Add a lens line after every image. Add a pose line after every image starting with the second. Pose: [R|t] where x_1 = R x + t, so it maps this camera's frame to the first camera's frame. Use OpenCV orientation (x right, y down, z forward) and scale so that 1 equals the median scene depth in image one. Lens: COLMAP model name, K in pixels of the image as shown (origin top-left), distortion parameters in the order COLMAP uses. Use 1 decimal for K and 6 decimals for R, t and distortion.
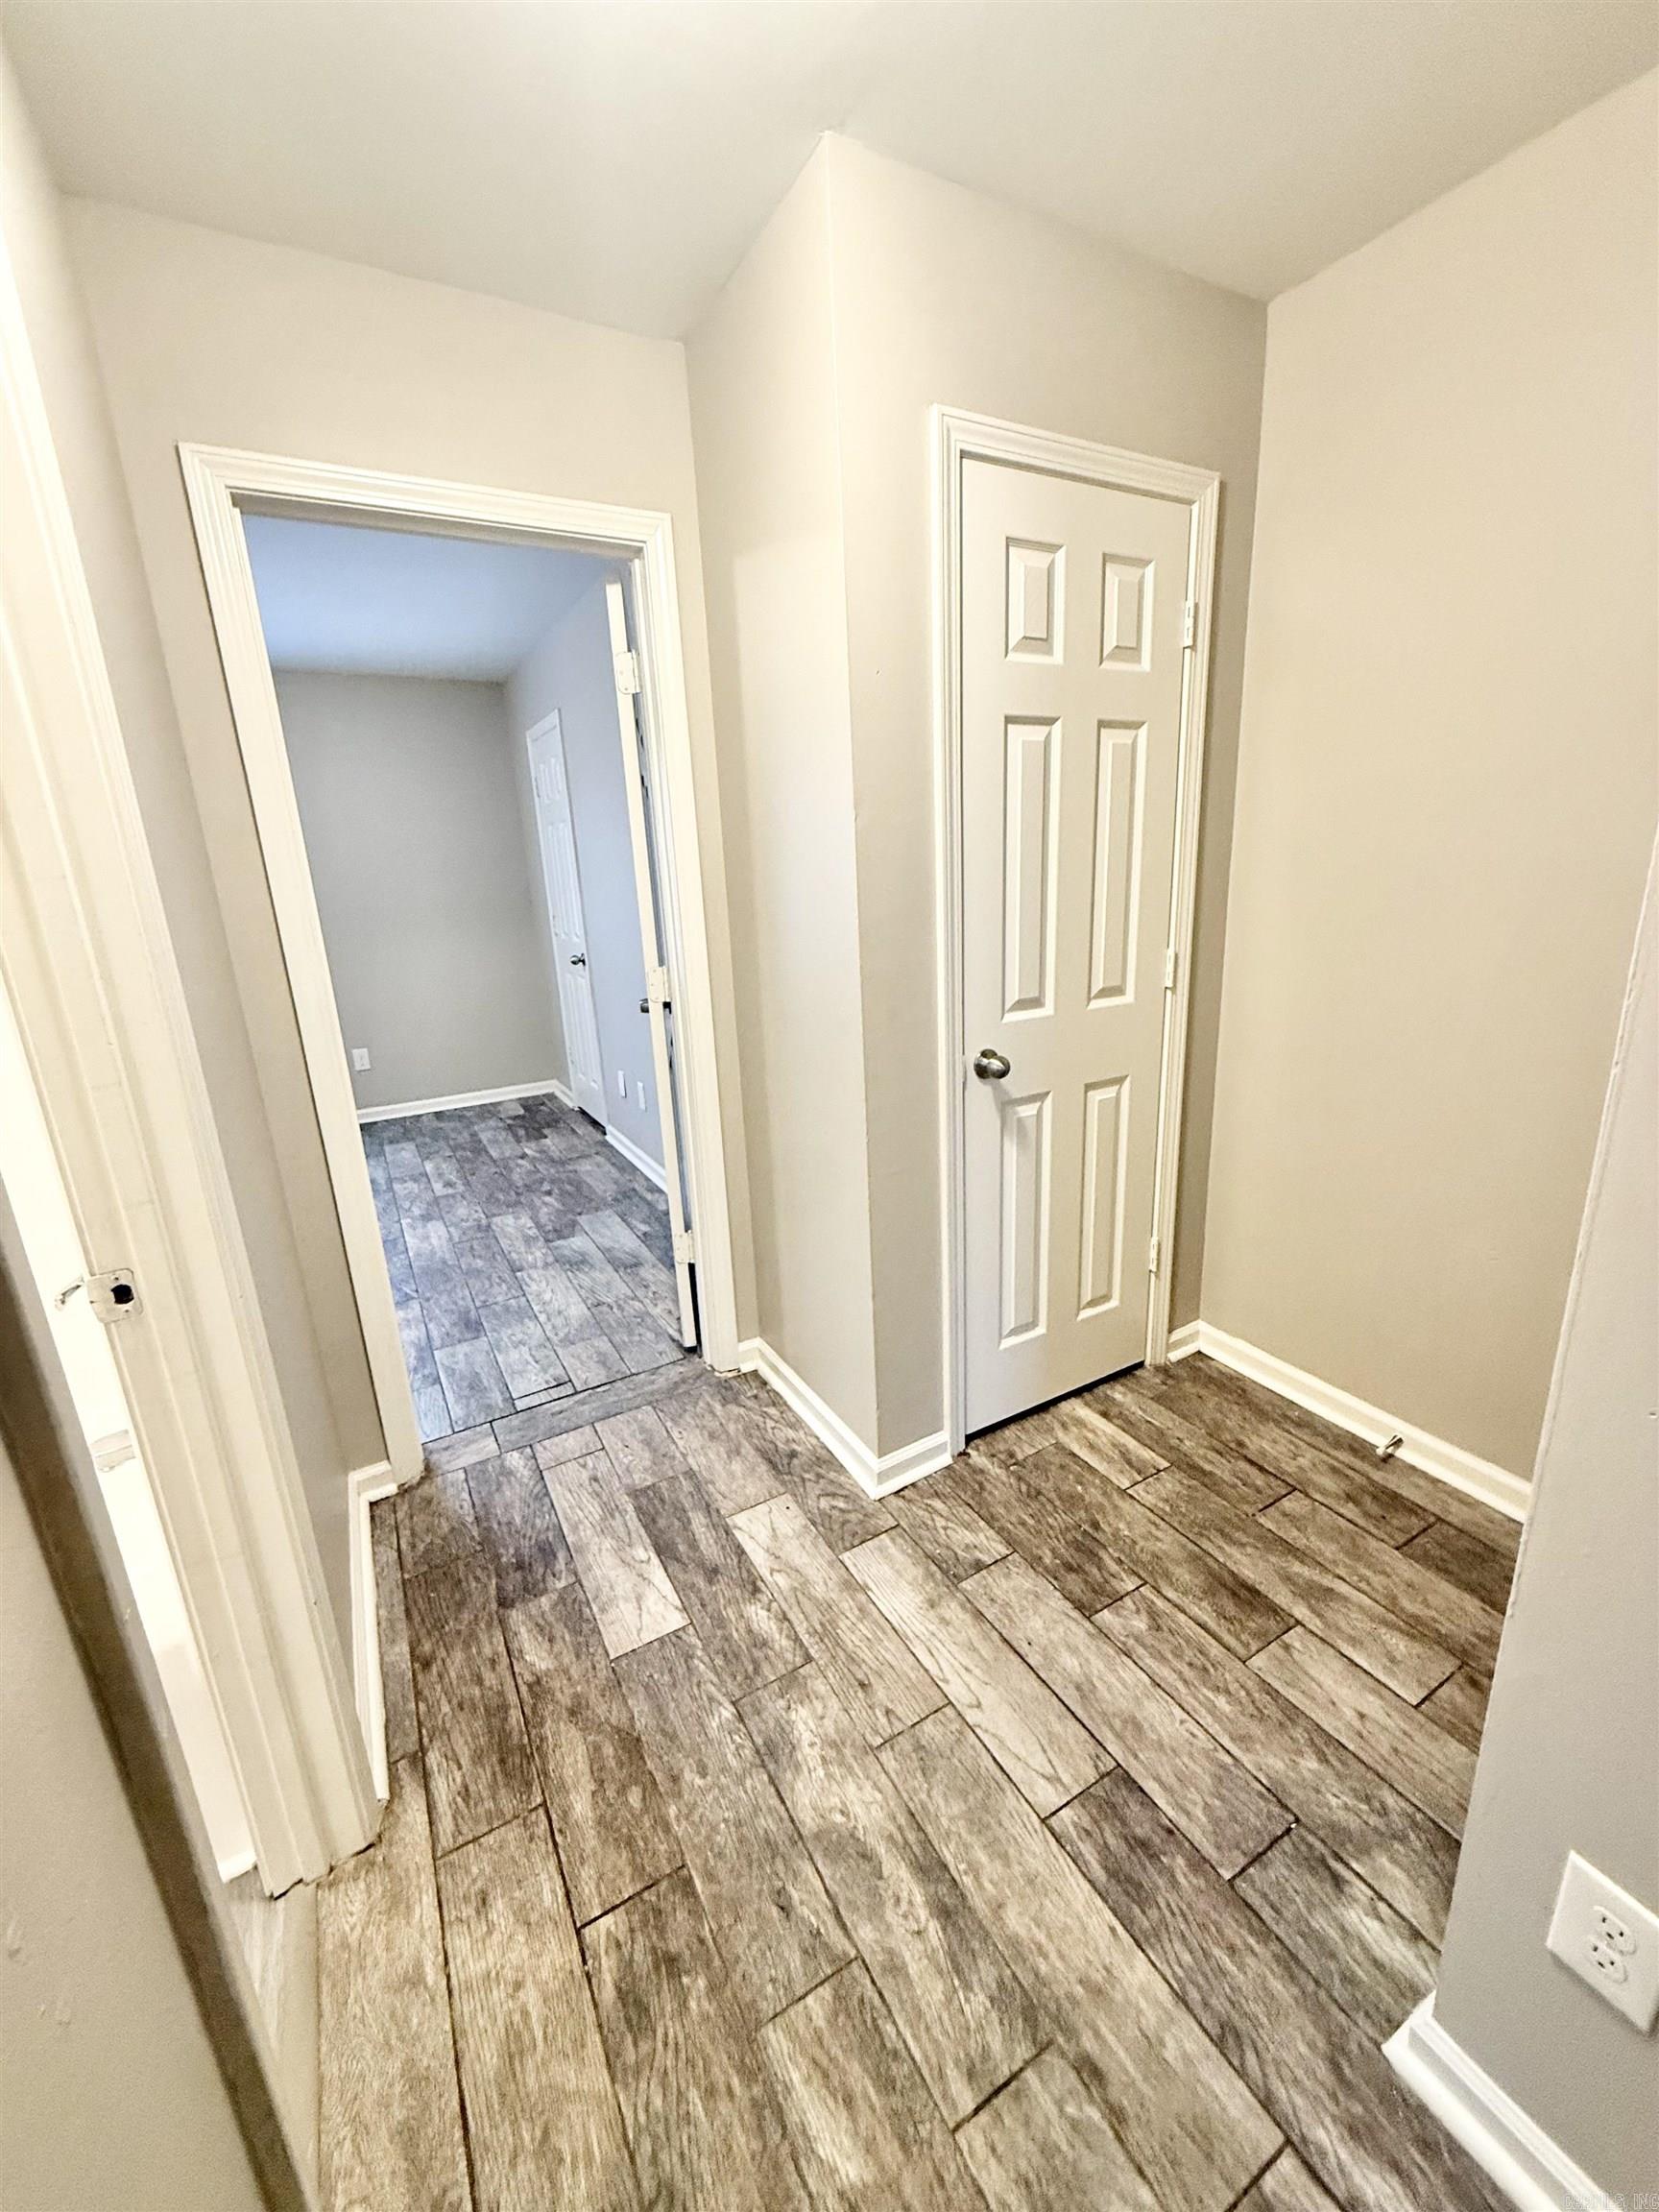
lens RADIAL K [[874.8, 0, 824.6], [0, 874.8, 1102.2], [0, 0, 1]] dist [-0.000324, 0.000250]
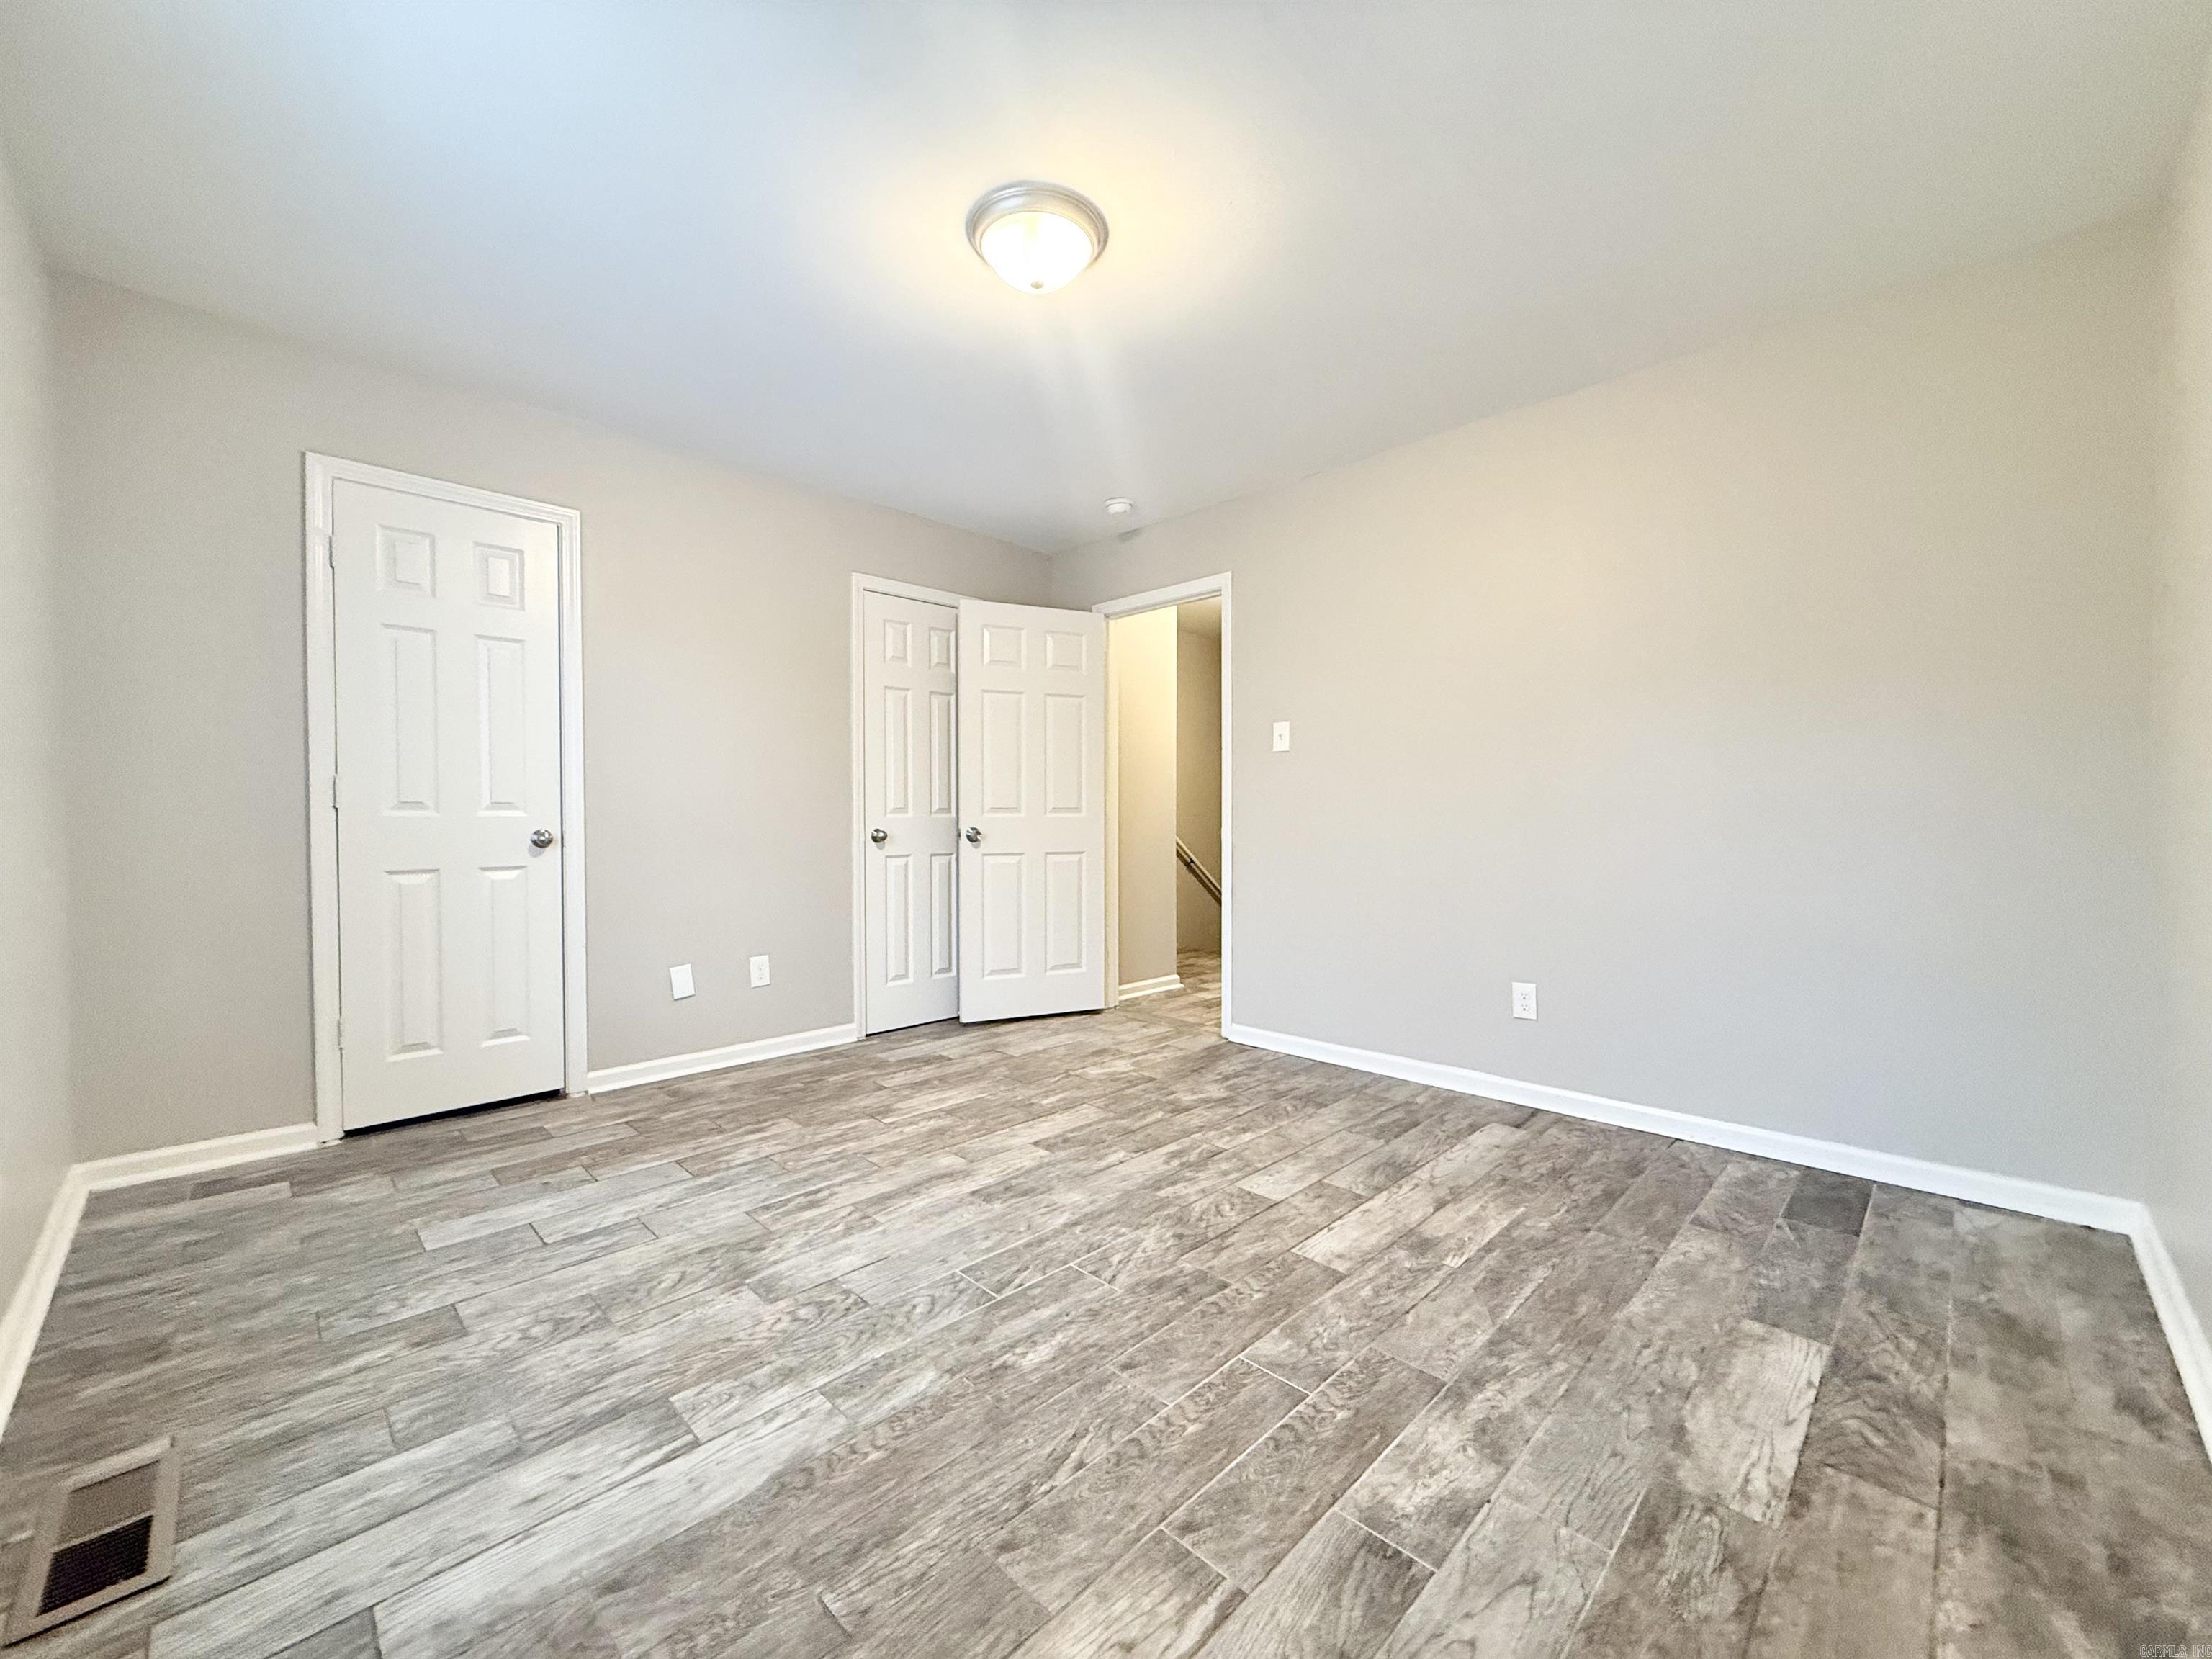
lens RADIAL K [[874.8, 0, 1102.7], [0, 874.8, 827.7], [0, 0, 1]] dist [-0.000324, 0.000250]
pose [[-0.270203, 0.034563, 0.962183, -1.329066], [0.271346, 0.961580, 0.041658, -0.102276], [-0.923776, 0.272340, -0.269200, 0.979628]]
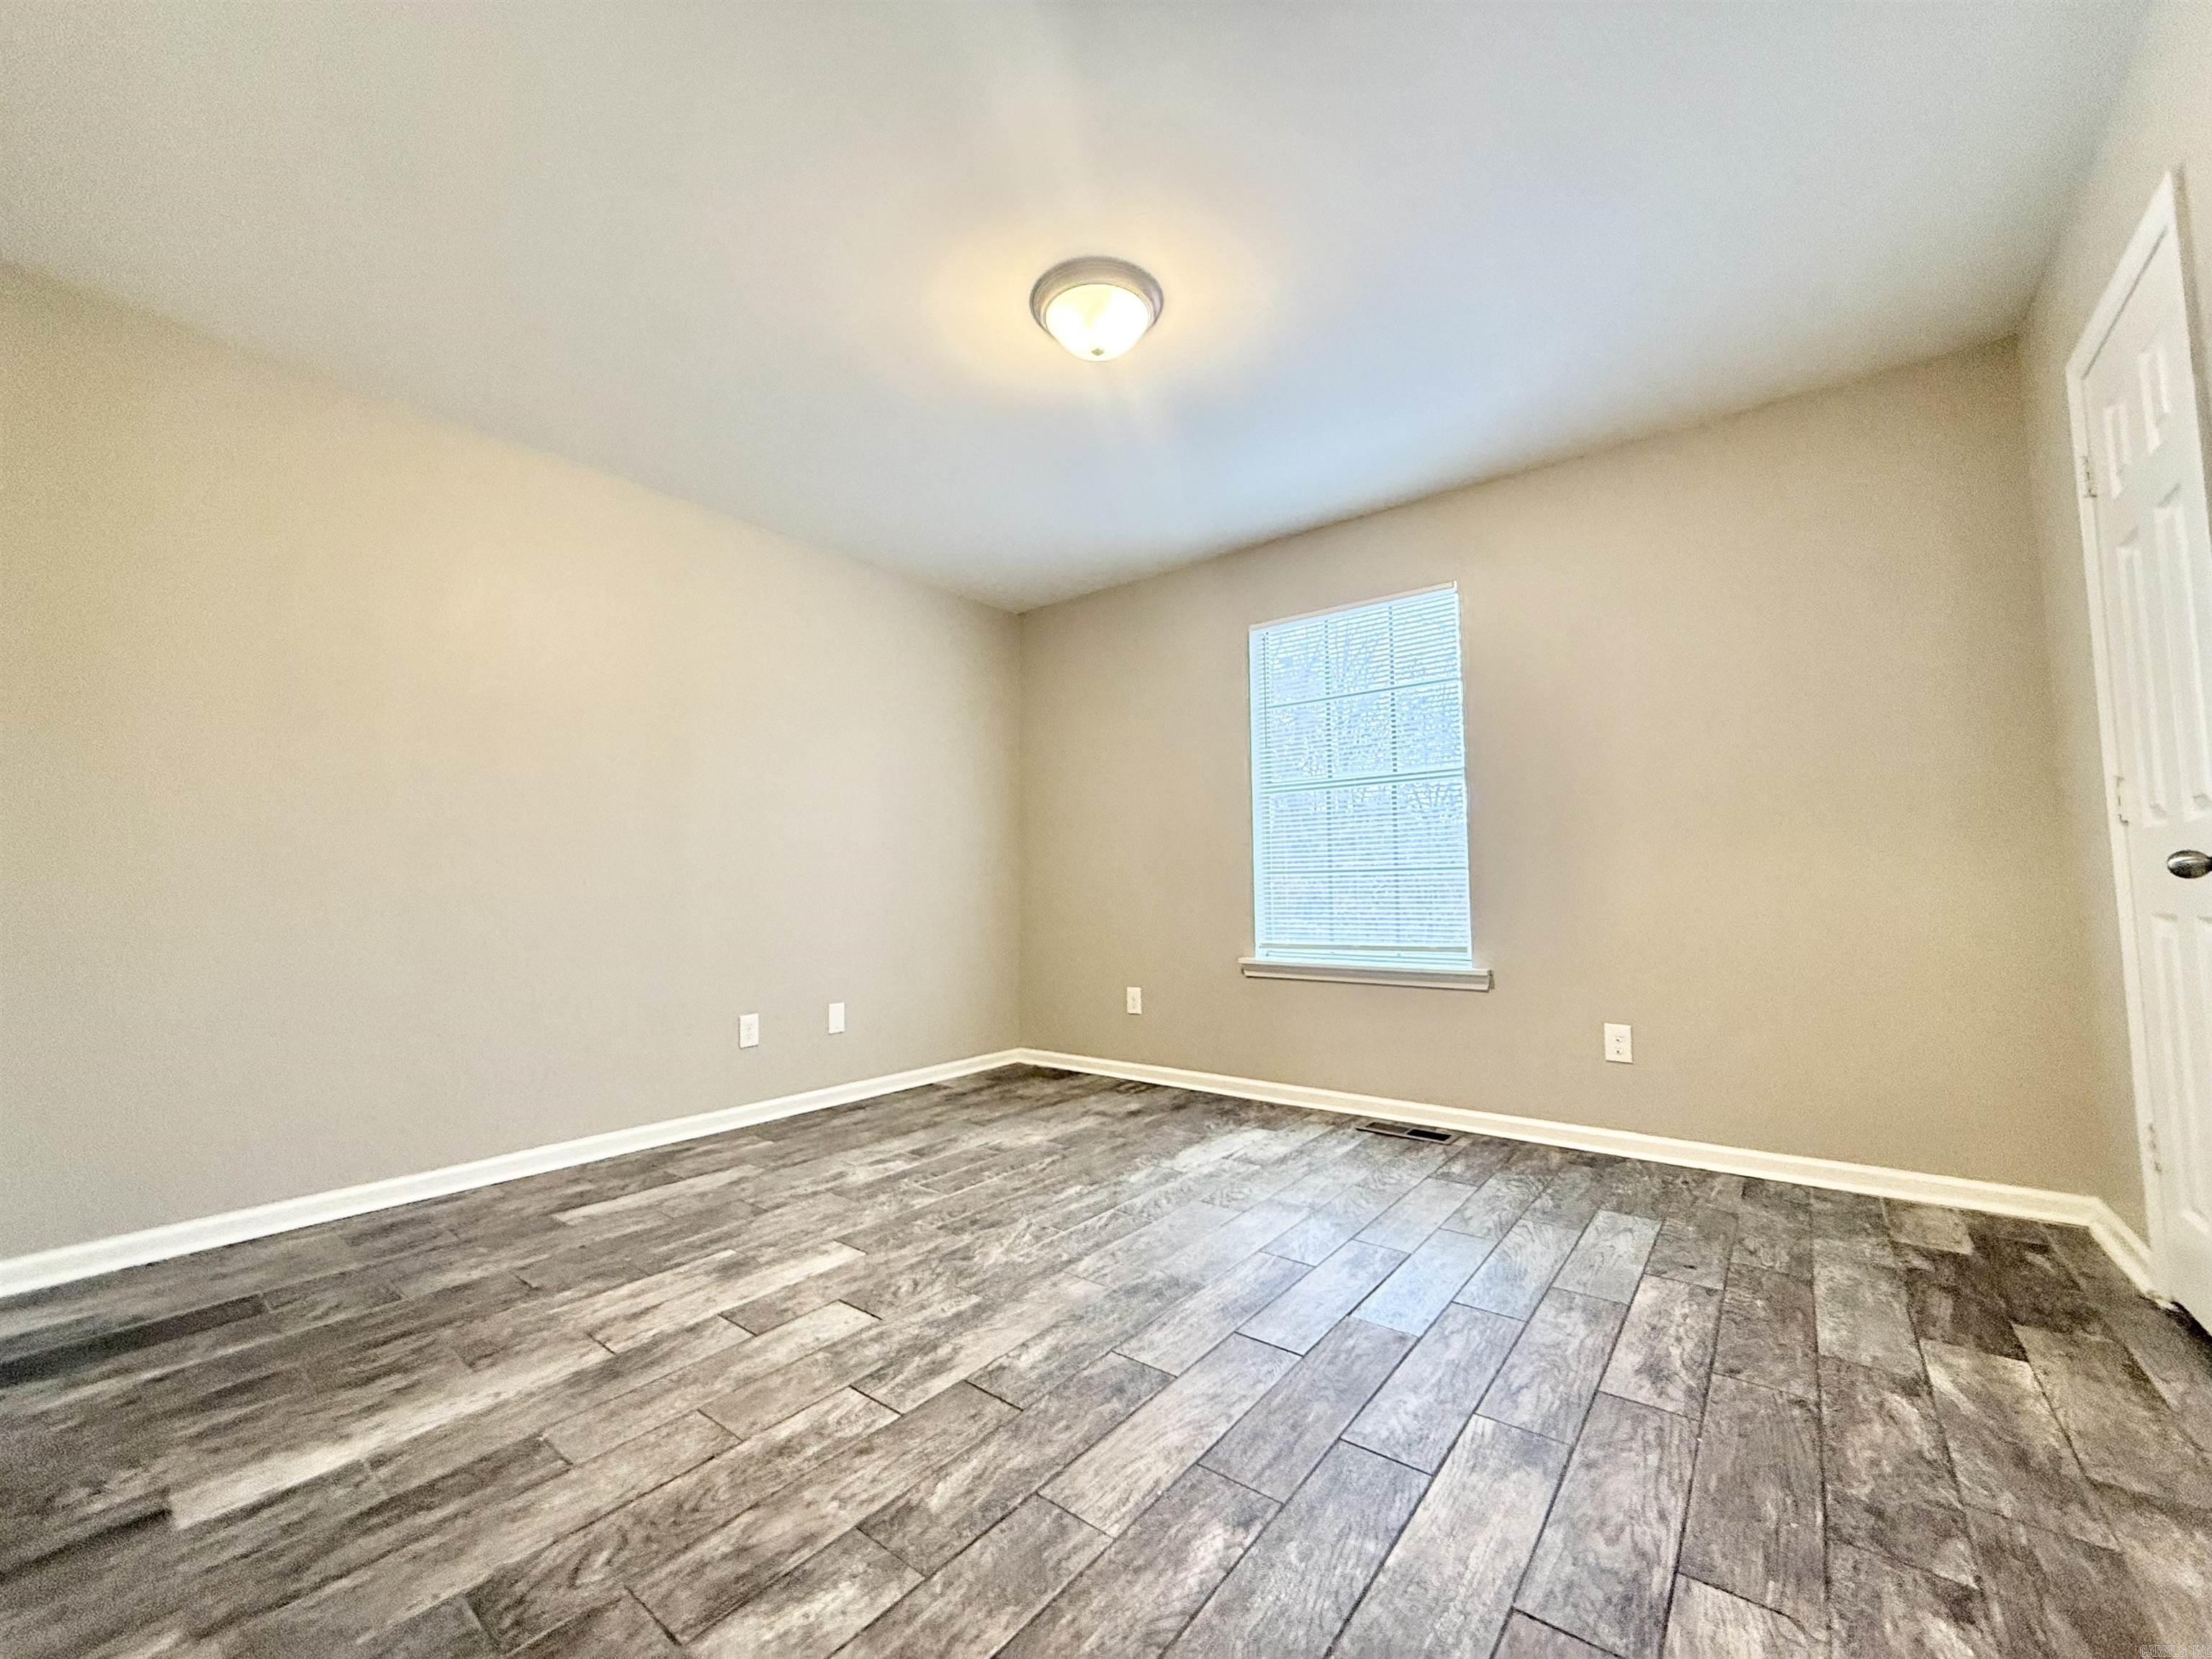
lens RADIAL K [[874.8, 0, 1104.5], [0, 874.8, 826.3], [0, 0, 1]] dist [-0.000324, 0.000250]
pose [[0.381886, -0.027530, -0.923799, -0.166129], [-0.254214, 0.957871, -0.133634, -0.031767], [0.888560, 0.285875, 0.358799, 0.631037]]
